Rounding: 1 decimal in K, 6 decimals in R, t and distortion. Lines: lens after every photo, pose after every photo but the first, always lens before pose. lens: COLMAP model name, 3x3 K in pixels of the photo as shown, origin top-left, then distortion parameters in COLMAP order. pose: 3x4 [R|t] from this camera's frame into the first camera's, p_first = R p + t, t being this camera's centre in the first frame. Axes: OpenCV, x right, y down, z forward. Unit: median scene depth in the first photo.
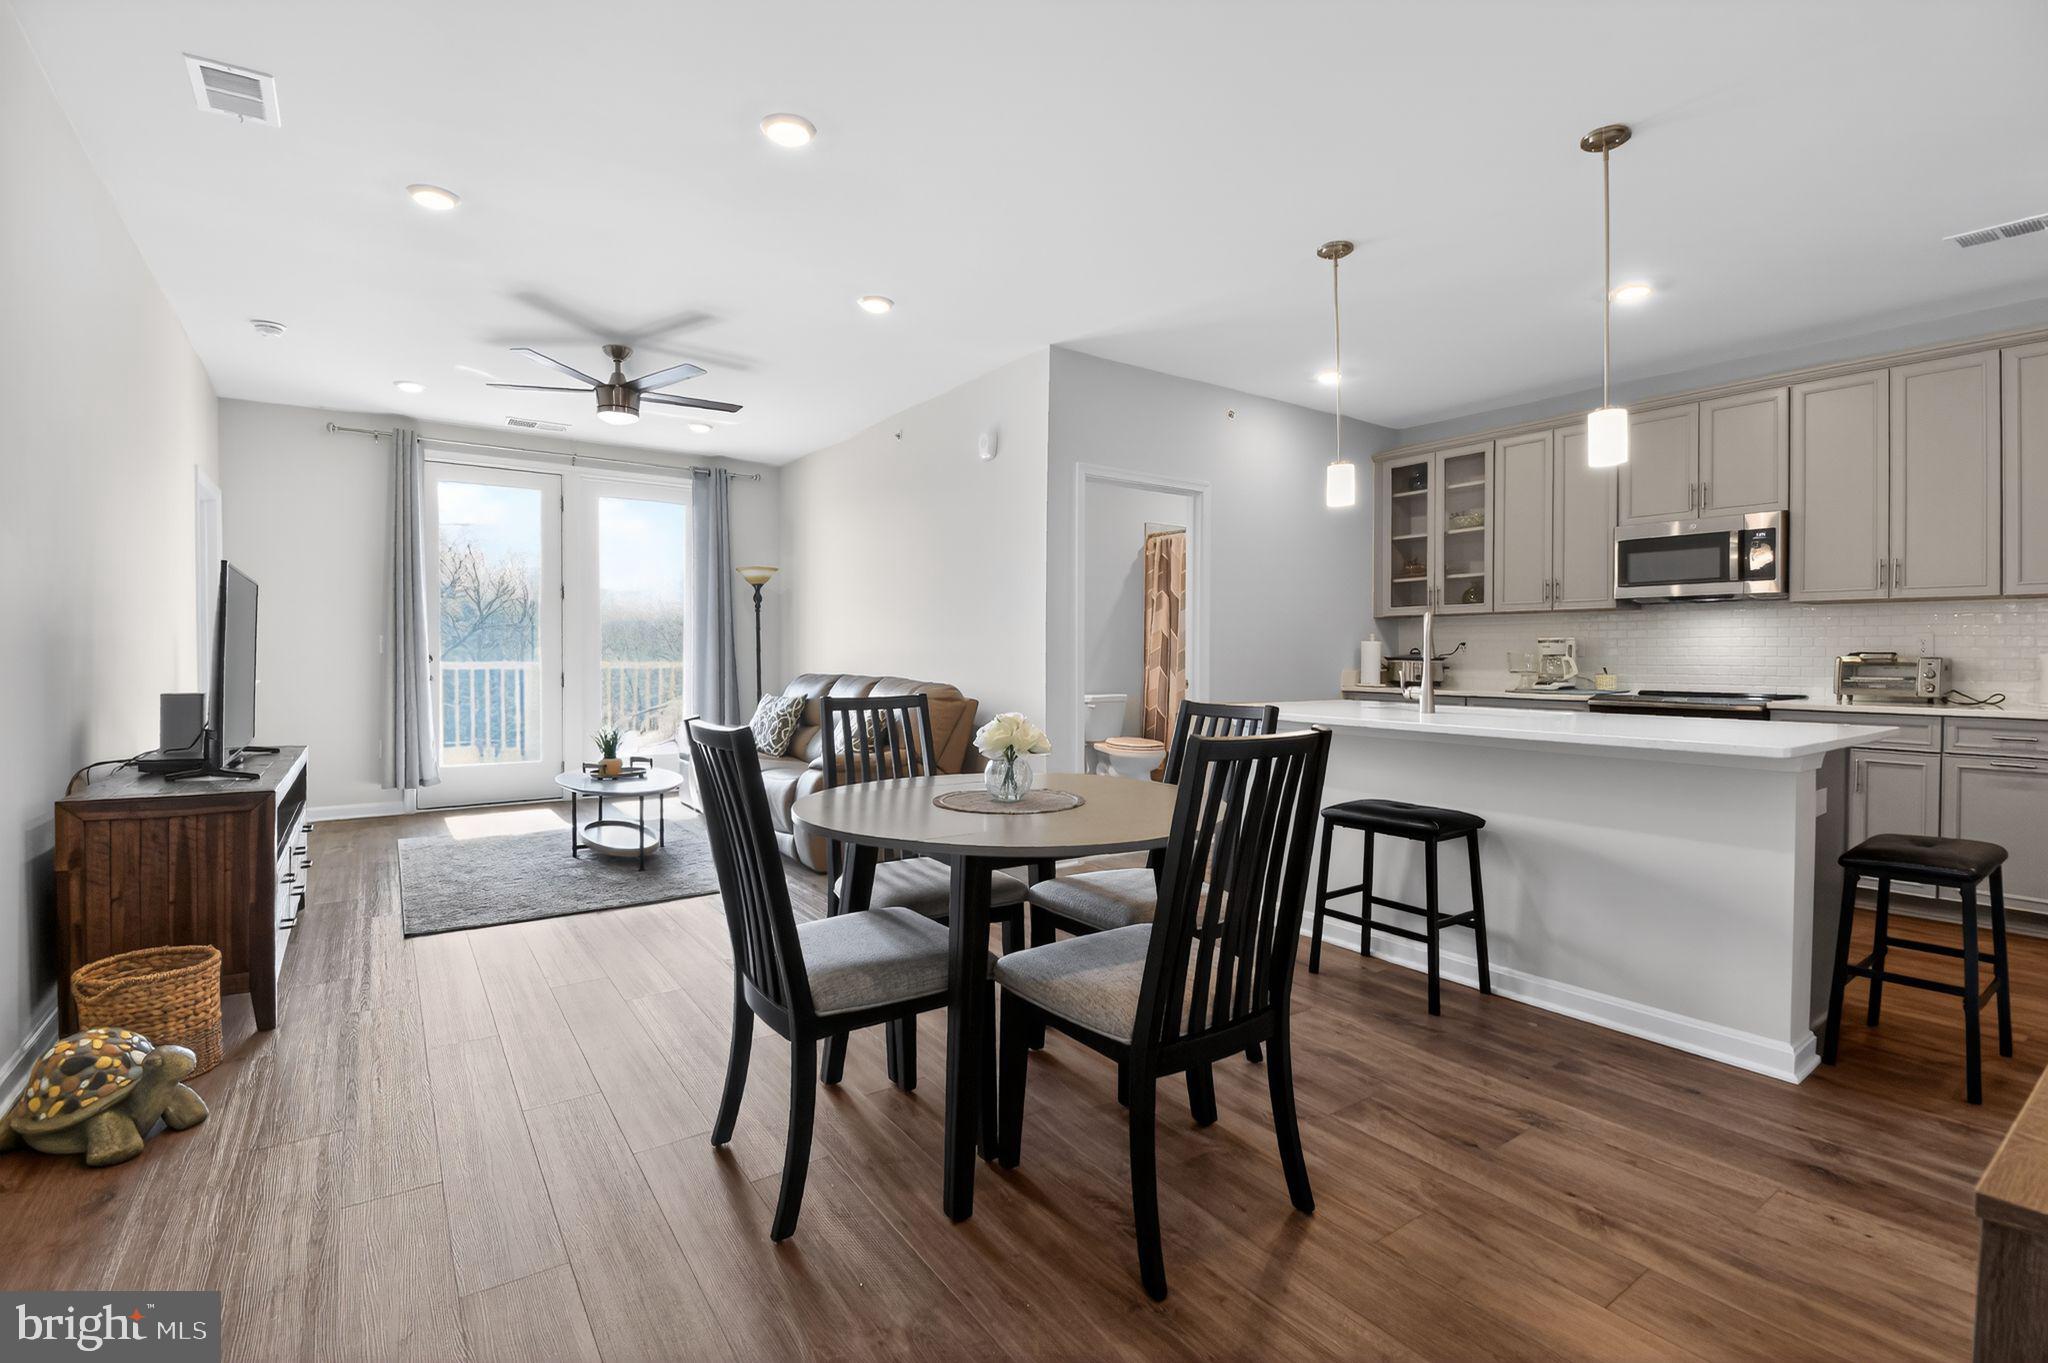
lens RADIAL K [[922.0, 0, 1033.1], [0, 922.0, 663.5], [0, 0, 1]] dist [0.002426, -0.013695]
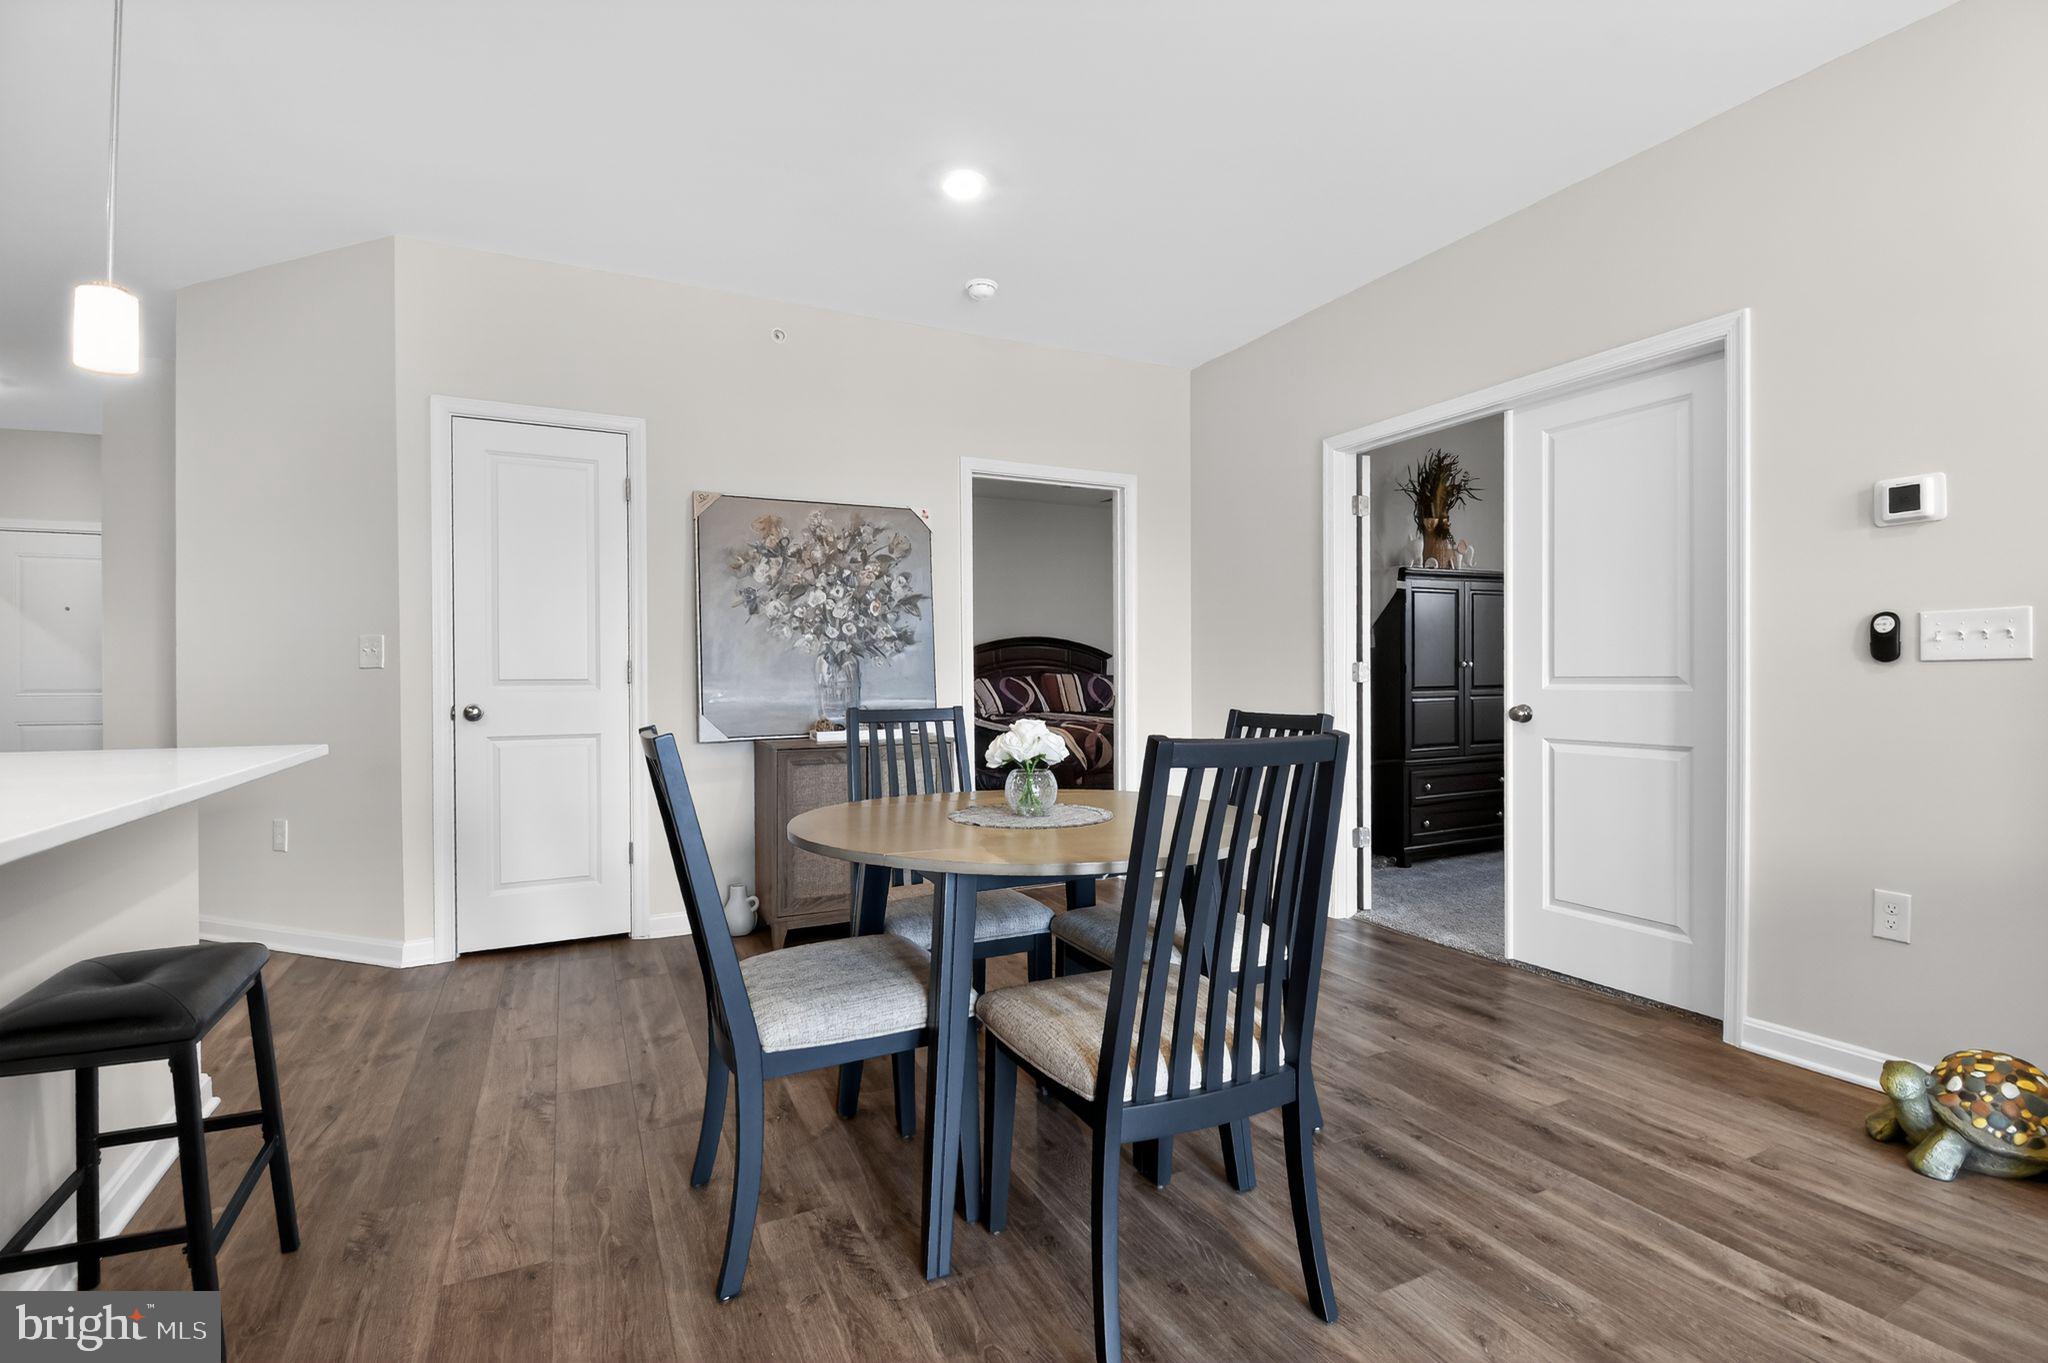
lens RADIAL K [[947.2, 0, 1025.0], [0, 947.2, 684.4], [0, 0, 1]] dist [0.002961, -0.013134]
pose [[-0.986358, -0.001806, 0.164604, -0.187389], [0.001044, 0.999851, 0.017225, 0.001357], [-0.164611, 0.017162, -0.986209, 2.038974]]
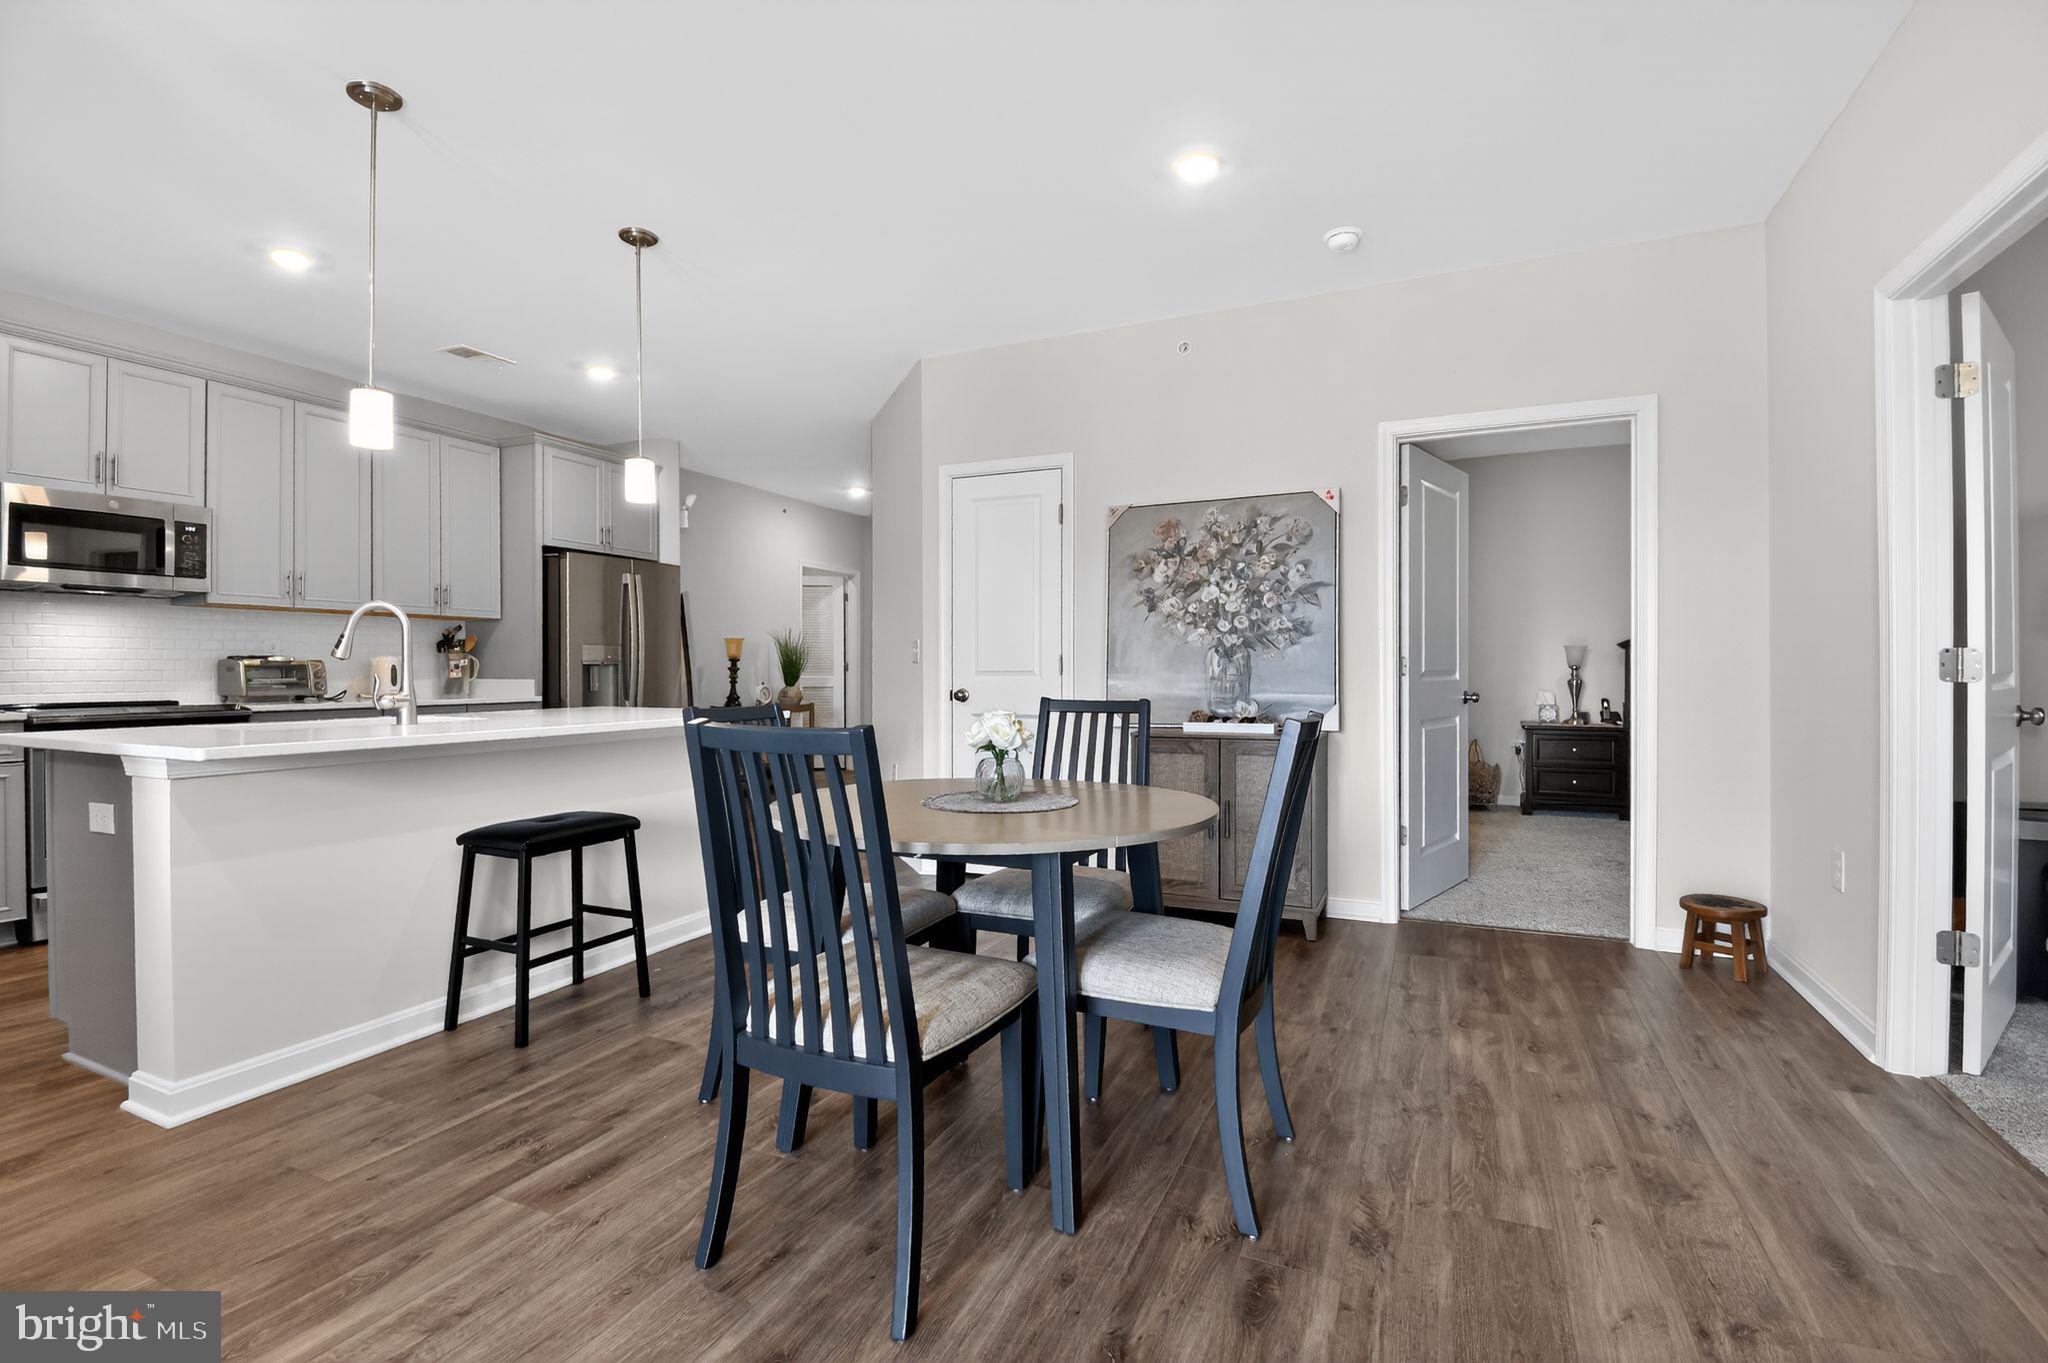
lens RADIAL K [[947.2, 0, 1016.1], [0, 947.2, 673.6], [0, 0, 1]] dist [0.002961, -0.013134]
pose [[-0.486575, -0.007288, 0.873608, -0.957397], [0.006016, 0.999914, 0.011692, 0.001492], [-0.873618, 0.010945, -0.486490, 1.550064]]
